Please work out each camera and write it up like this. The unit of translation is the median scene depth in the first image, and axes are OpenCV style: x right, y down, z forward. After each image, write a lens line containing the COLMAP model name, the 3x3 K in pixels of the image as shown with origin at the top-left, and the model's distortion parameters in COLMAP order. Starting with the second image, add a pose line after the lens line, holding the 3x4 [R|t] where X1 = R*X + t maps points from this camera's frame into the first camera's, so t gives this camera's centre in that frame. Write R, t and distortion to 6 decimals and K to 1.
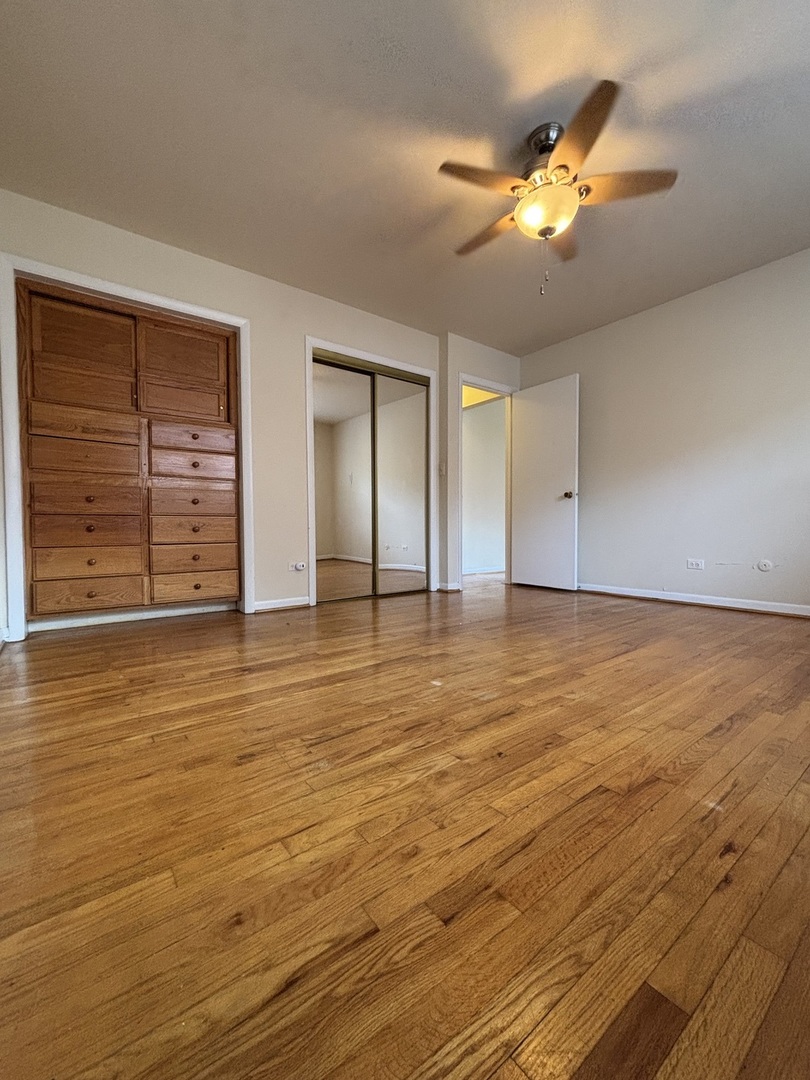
lens RADIAL K [[450.5, 0, 405.0], [0, 450.5, 540.0], [0, 0, 1]] dist [0.002782, 0.000379]
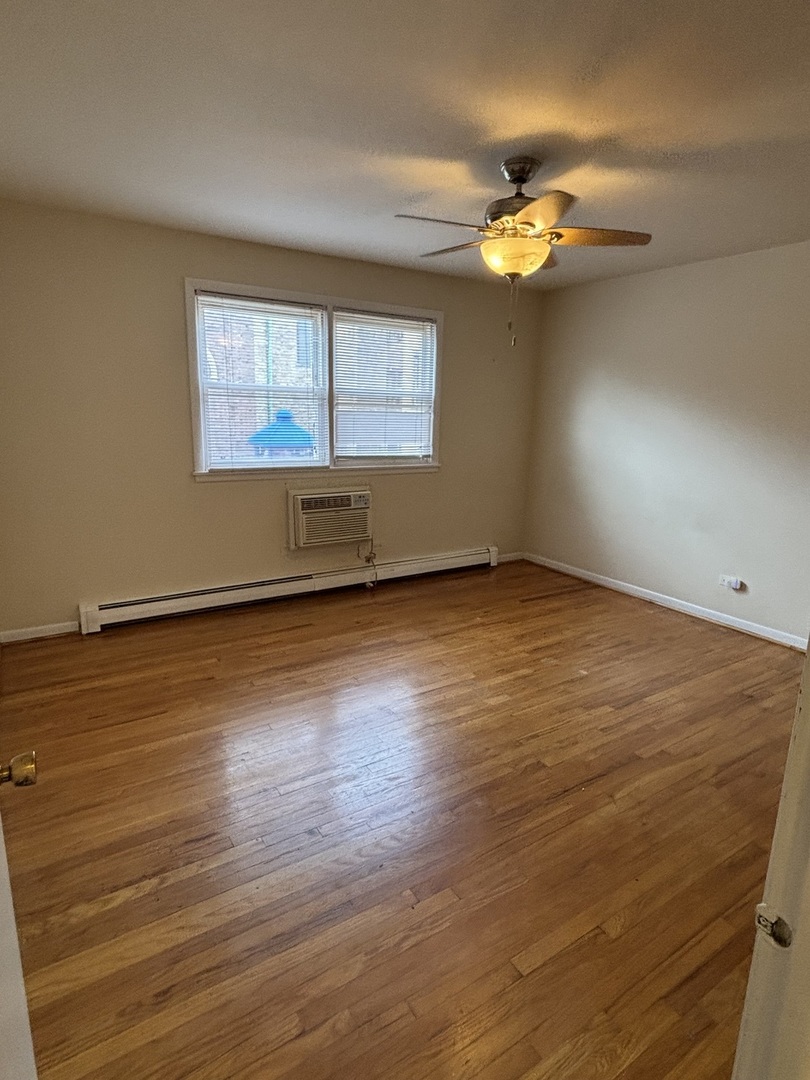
lens RADIAL K [[570.5, 0, 405.0], [0, 570.5, 540.0], [0, 0, 1]] dist [-0.000531, -0.000145]
pose [[-0.995741, -0.040405, 0.082865, 0.550830], [-0.018075, 0.966959, 0.254289, -0.587476], [-0.090401, 0.251708, -0.963572, 2.965035]]
